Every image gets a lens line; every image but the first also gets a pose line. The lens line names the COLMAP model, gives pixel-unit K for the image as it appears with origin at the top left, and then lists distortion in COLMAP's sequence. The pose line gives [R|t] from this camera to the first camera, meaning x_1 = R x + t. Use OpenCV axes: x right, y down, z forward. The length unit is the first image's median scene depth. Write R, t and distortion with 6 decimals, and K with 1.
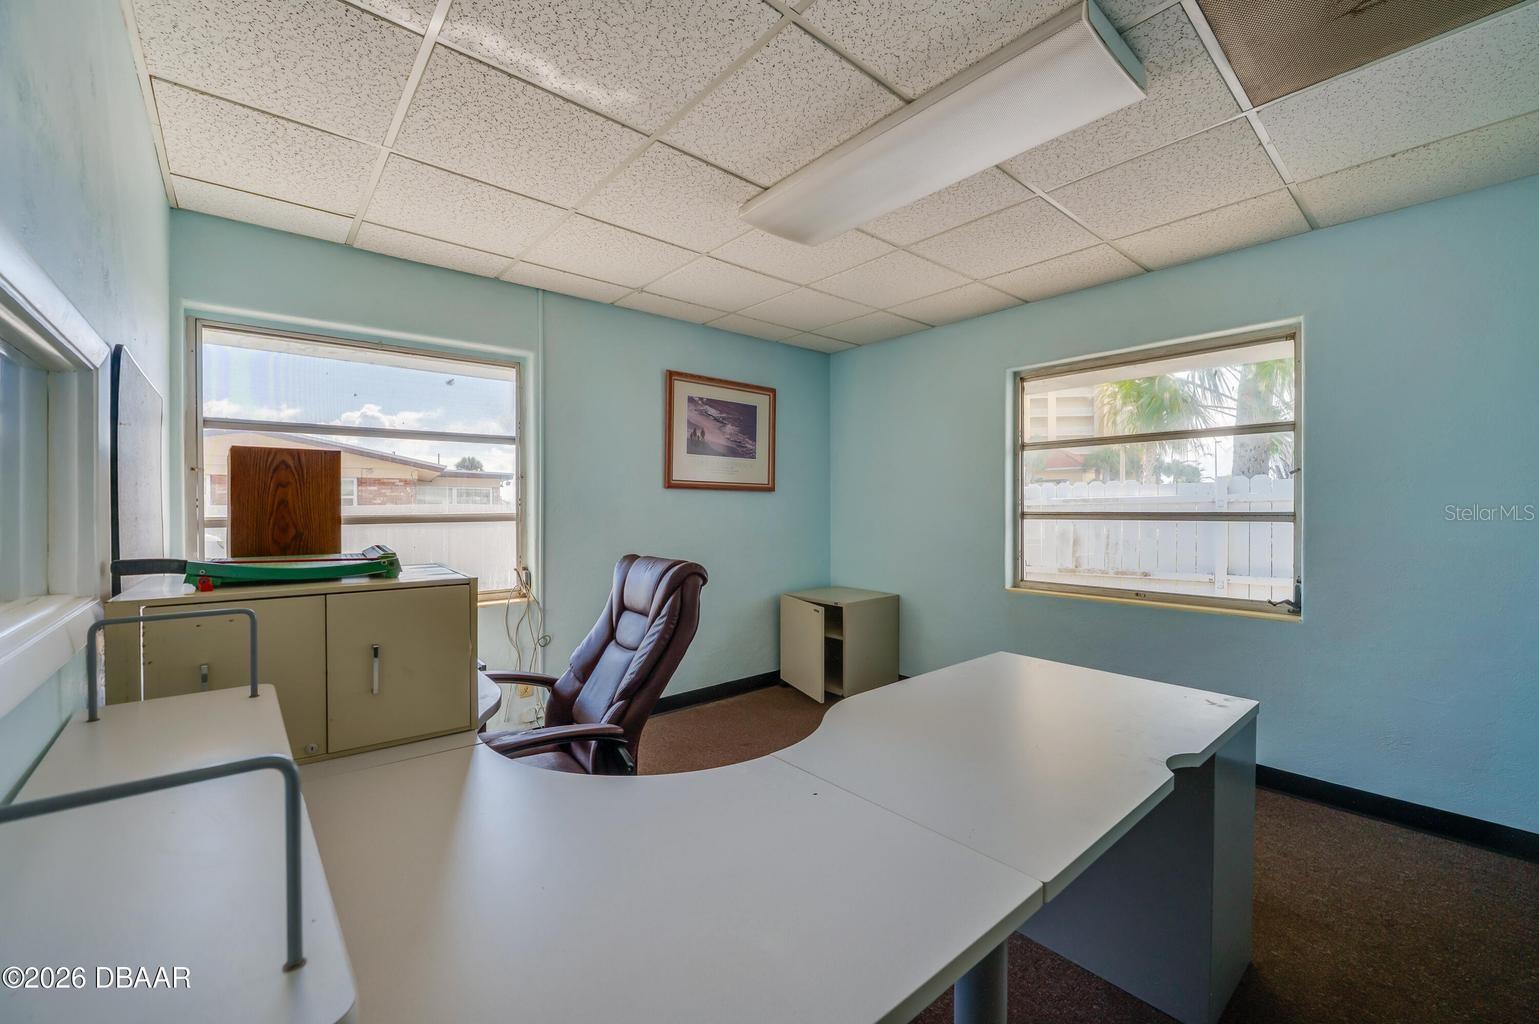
lens RADIAL K [[623.1, 0, 779.6], [0, 623.1, 512.4], [0, 0, 1]] dist [-0.017480, 0.001680]
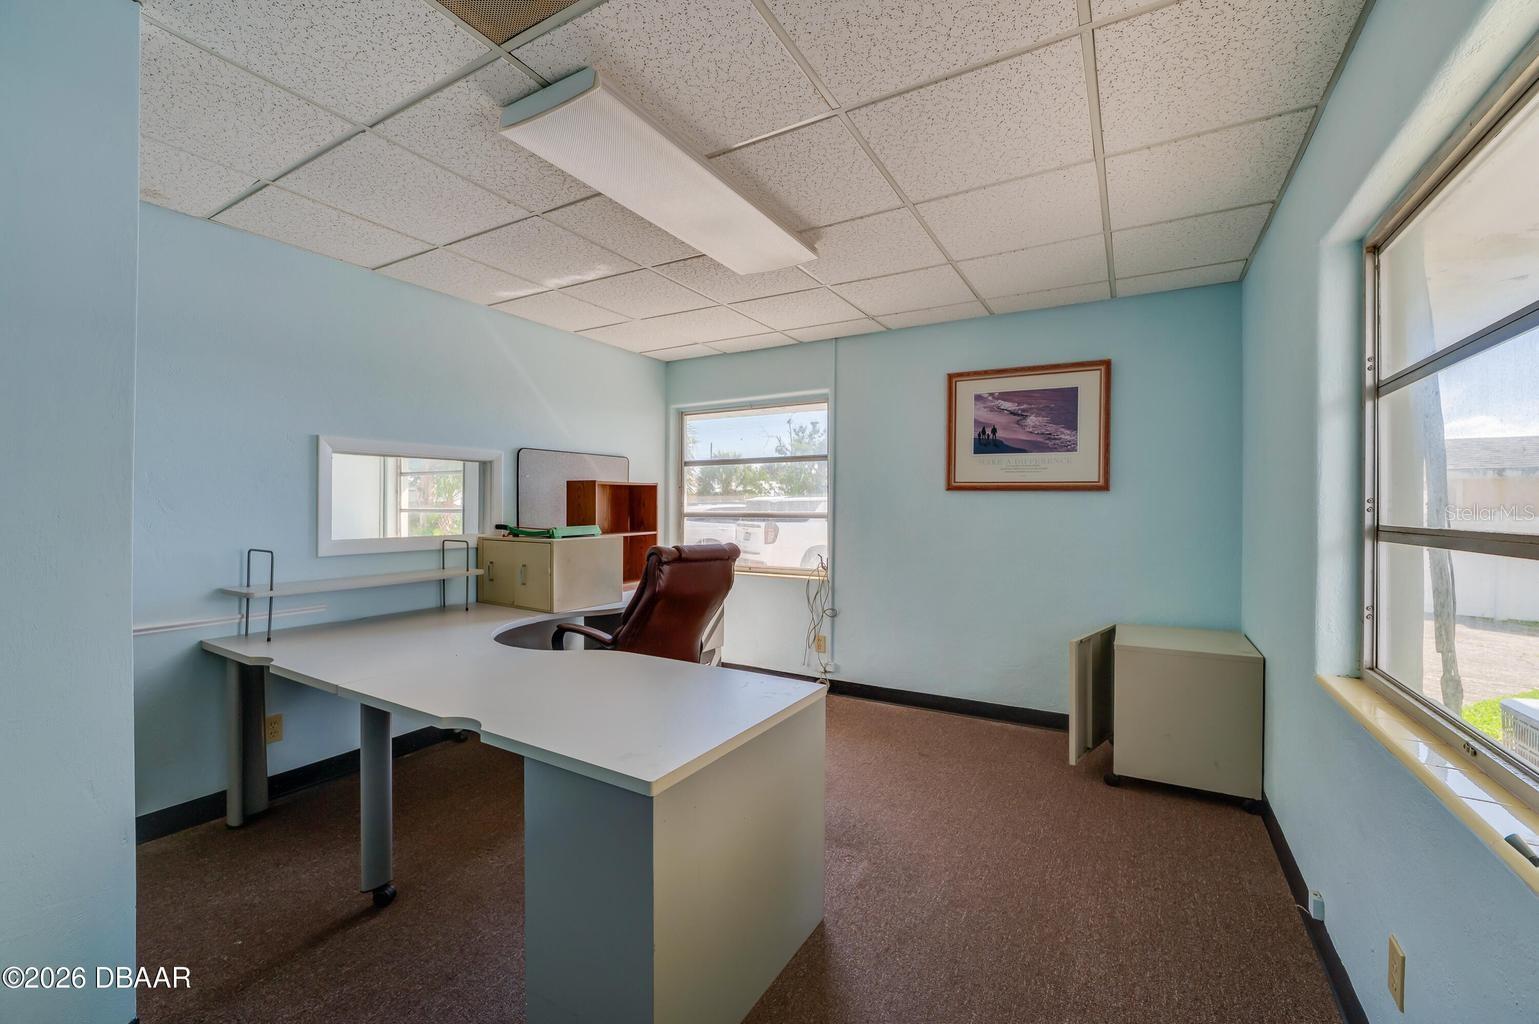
lens RADIAL K [[623.1, 0, 768.8], [0, 623.1, 509.4], [0, 0, 1]] dist [-0.017480, 0.001680]
pose [[0.316656, 0.009657, -0.948491, 0.654501], [-0.016112, 0.999859, 0.004801, -0.008024], [0.948404, 0.013762, 0.316766, 0.384753]]
